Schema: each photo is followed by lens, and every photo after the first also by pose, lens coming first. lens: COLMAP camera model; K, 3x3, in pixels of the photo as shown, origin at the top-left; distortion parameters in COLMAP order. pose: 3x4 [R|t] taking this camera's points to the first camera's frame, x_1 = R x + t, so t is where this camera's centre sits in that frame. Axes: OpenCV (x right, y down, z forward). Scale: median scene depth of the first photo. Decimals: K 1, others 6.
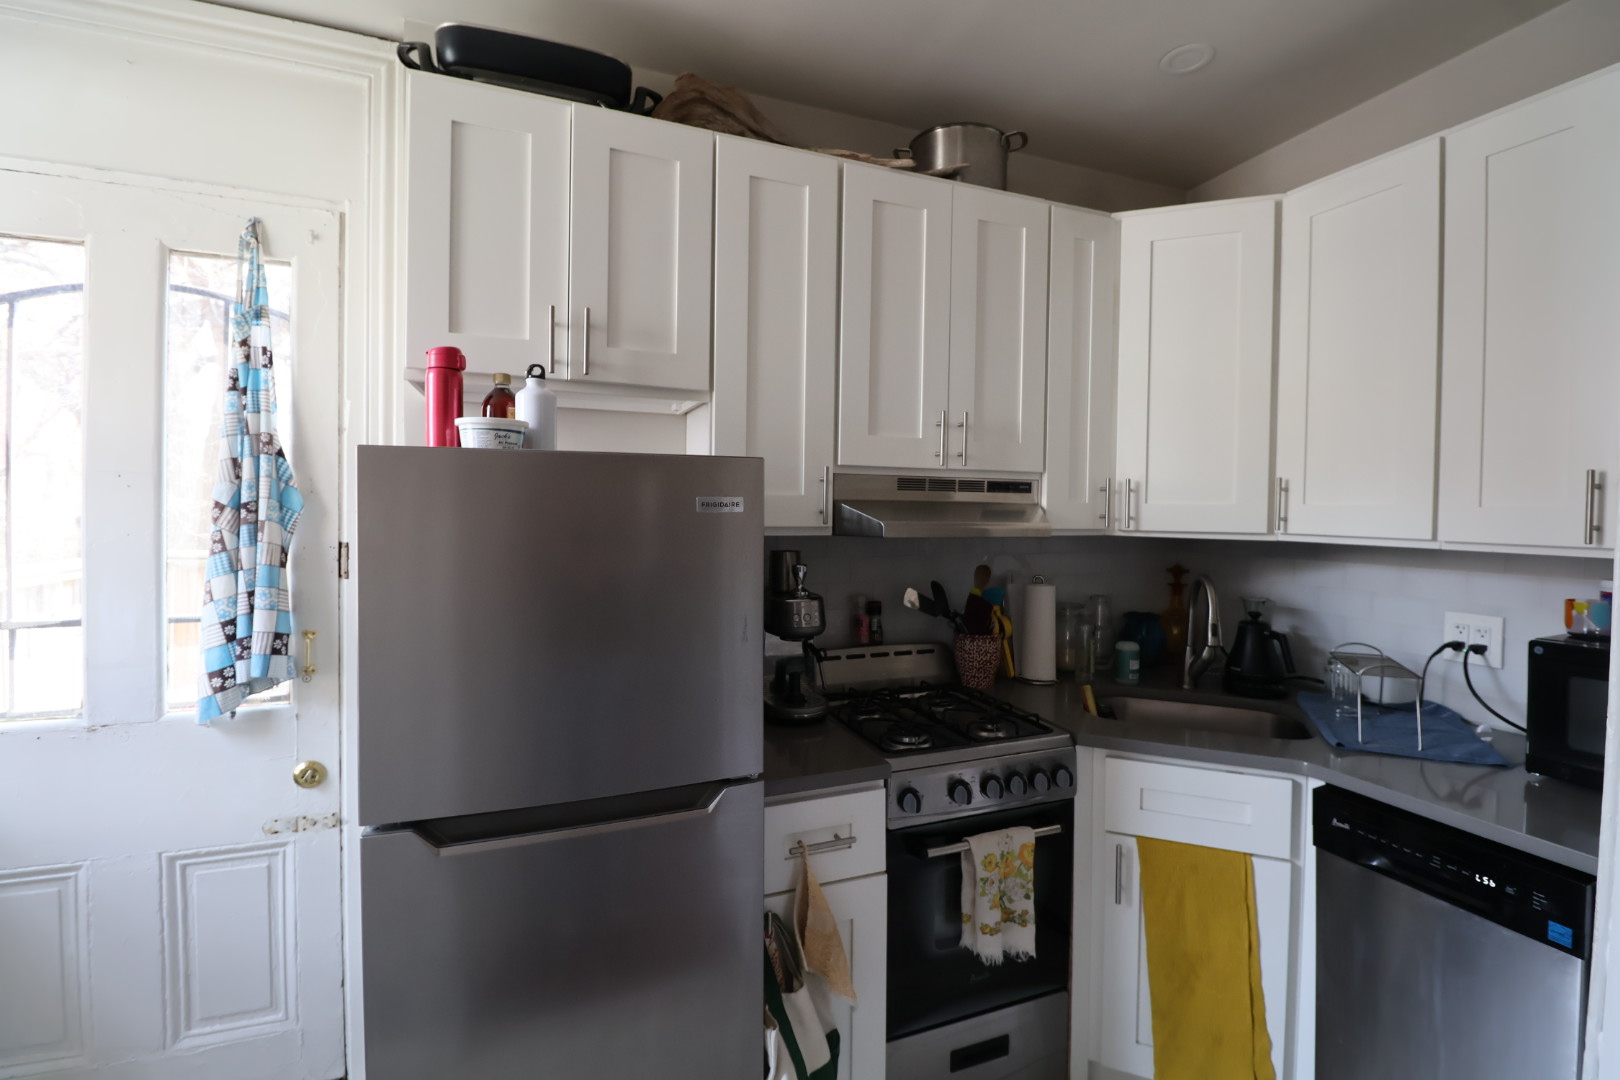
lens RADIAL K [[739.9, 0, 829.2], [0, 739.9, 520.0], [0, 0, 1]] dist [-0.001207, -0.012681]
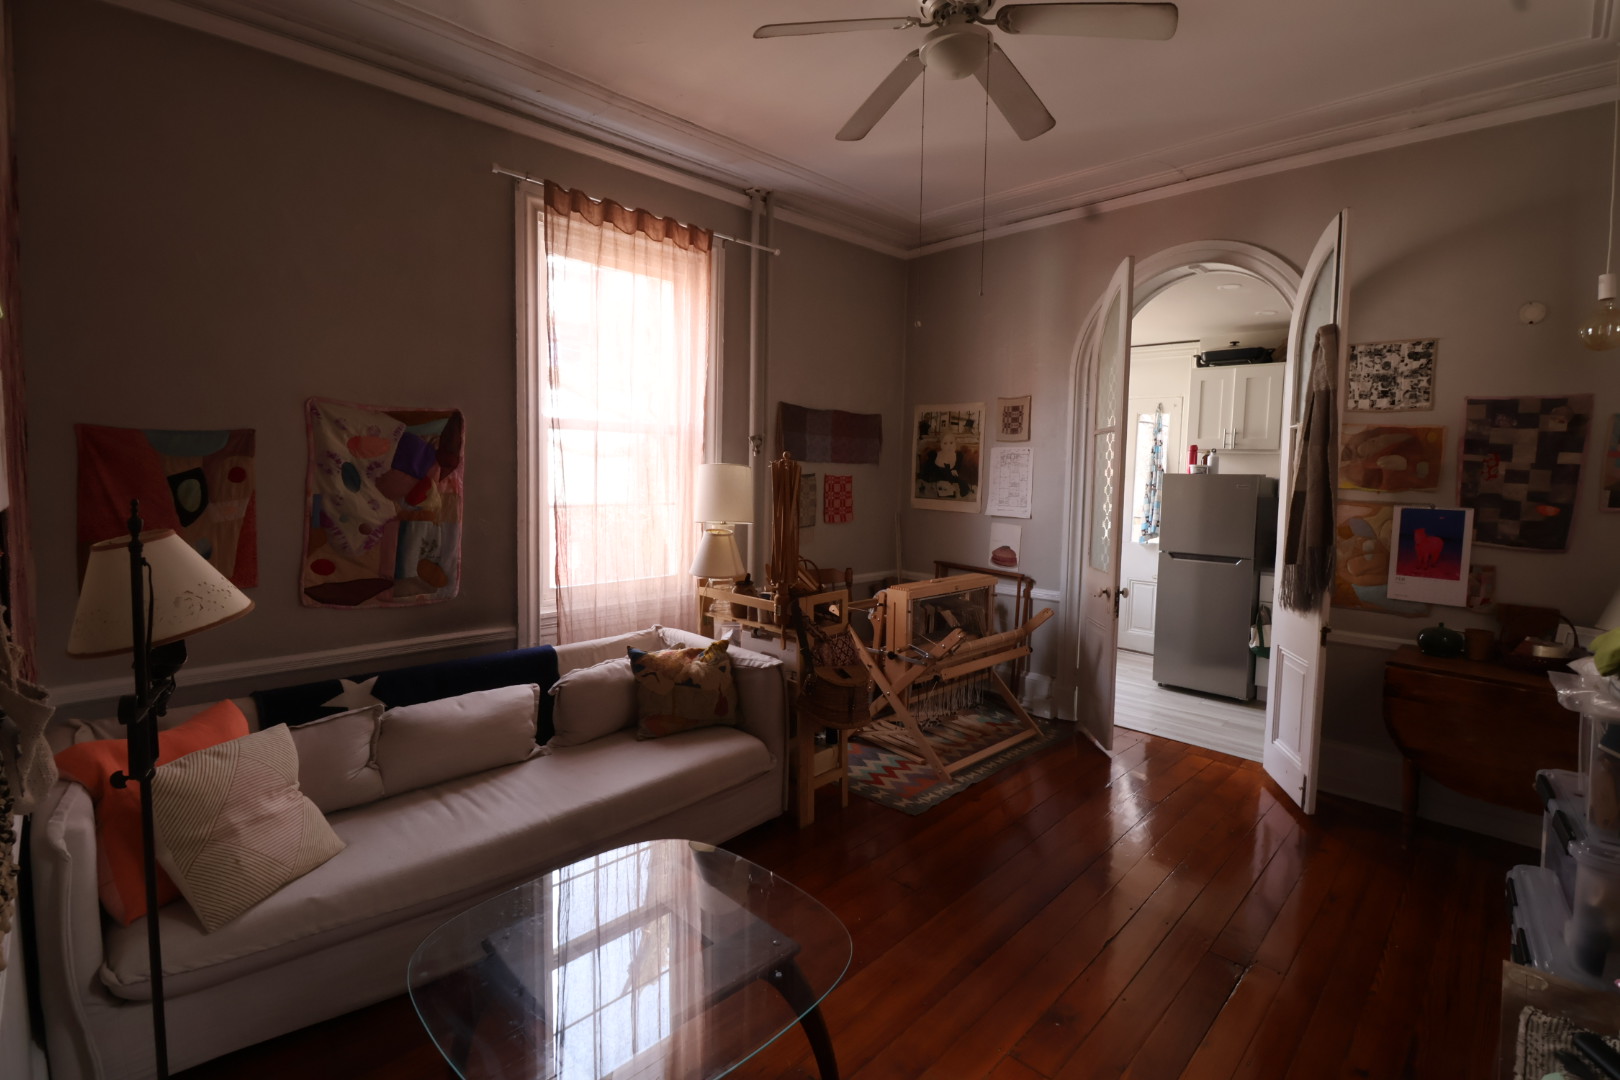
lens RADIAL K [[739.9, 0, 829.2], [0, 739.9, 520.0], [0, 0, 1]] dist [-0.001207, -0.012681]
pose [[0.403575, 0.059511, -0.913009, 1.895255], [-0.031507, 0.998195, 0.051136, 0.015739], [0.914404, 0.008129, 0.404721, -1.926693]]
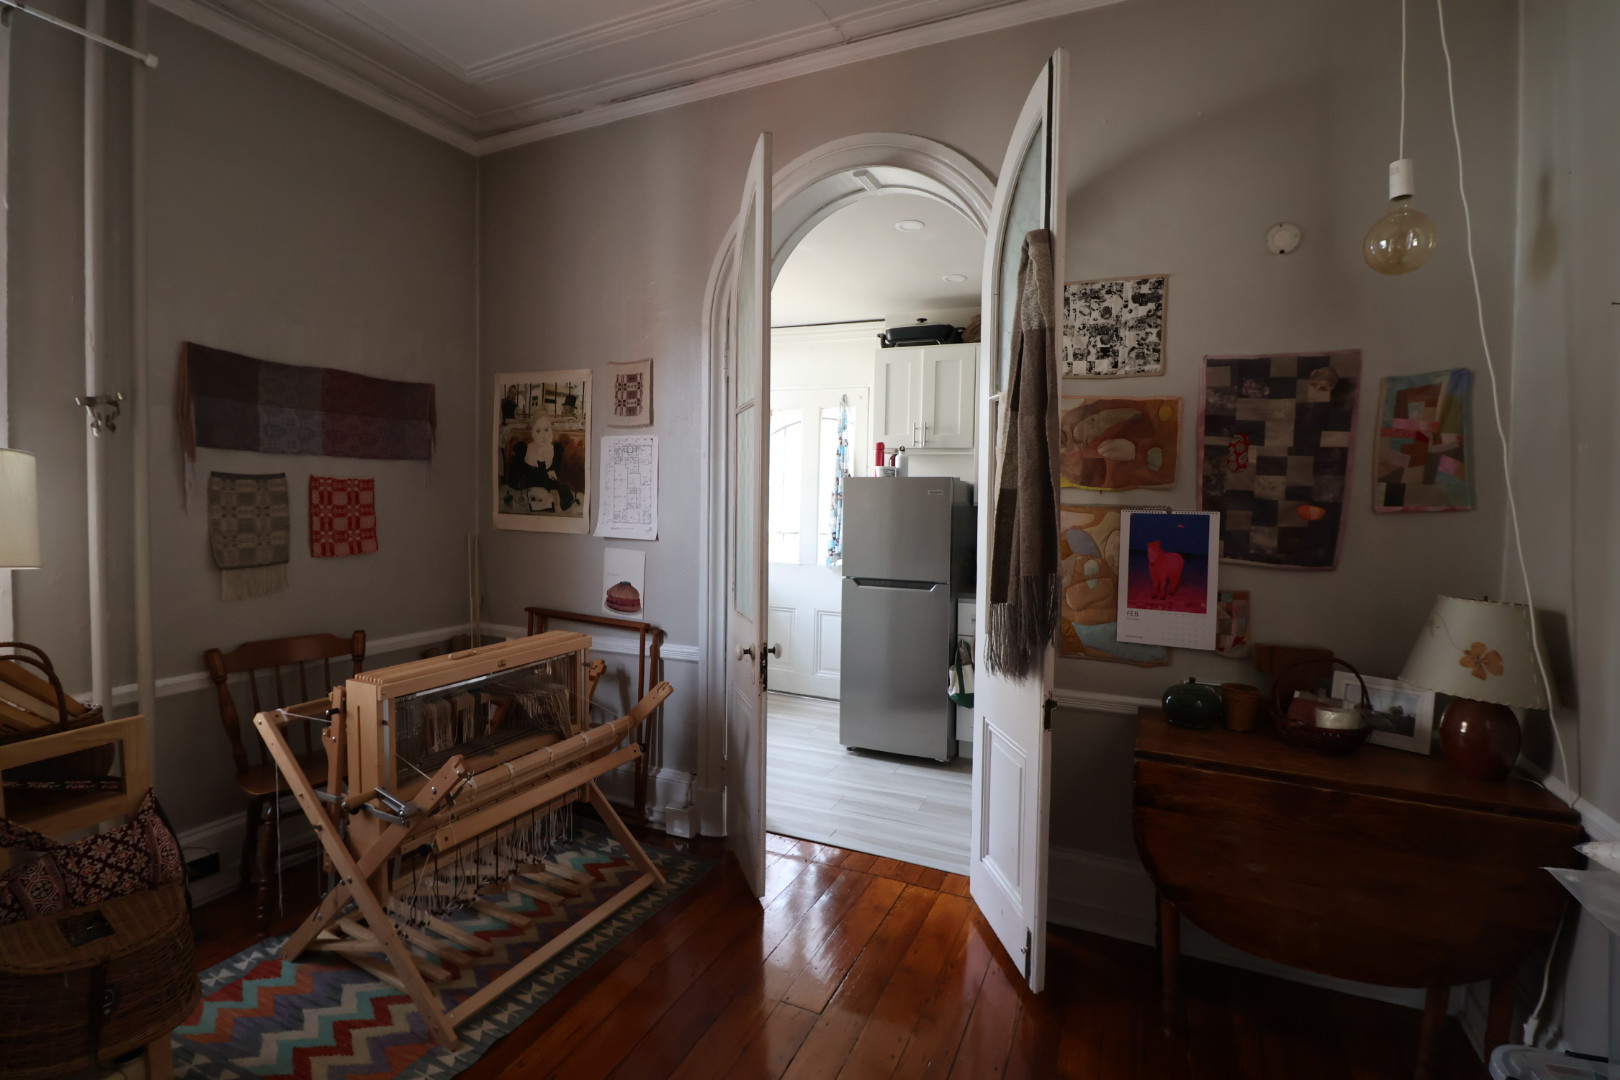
lens RADIAL K [[739.9, 0, 829.2], [0, 739.9, 520.0], [0, 0, 1]] dist [-0.001207, -0.012681]
pose [[0.698978, 0.025133, -0.714701, 1.310924], [-0.020113, 0.999678, 0.015484, 0.038923], [0.714860, 0.003552, 0.699259, -1.111414]]
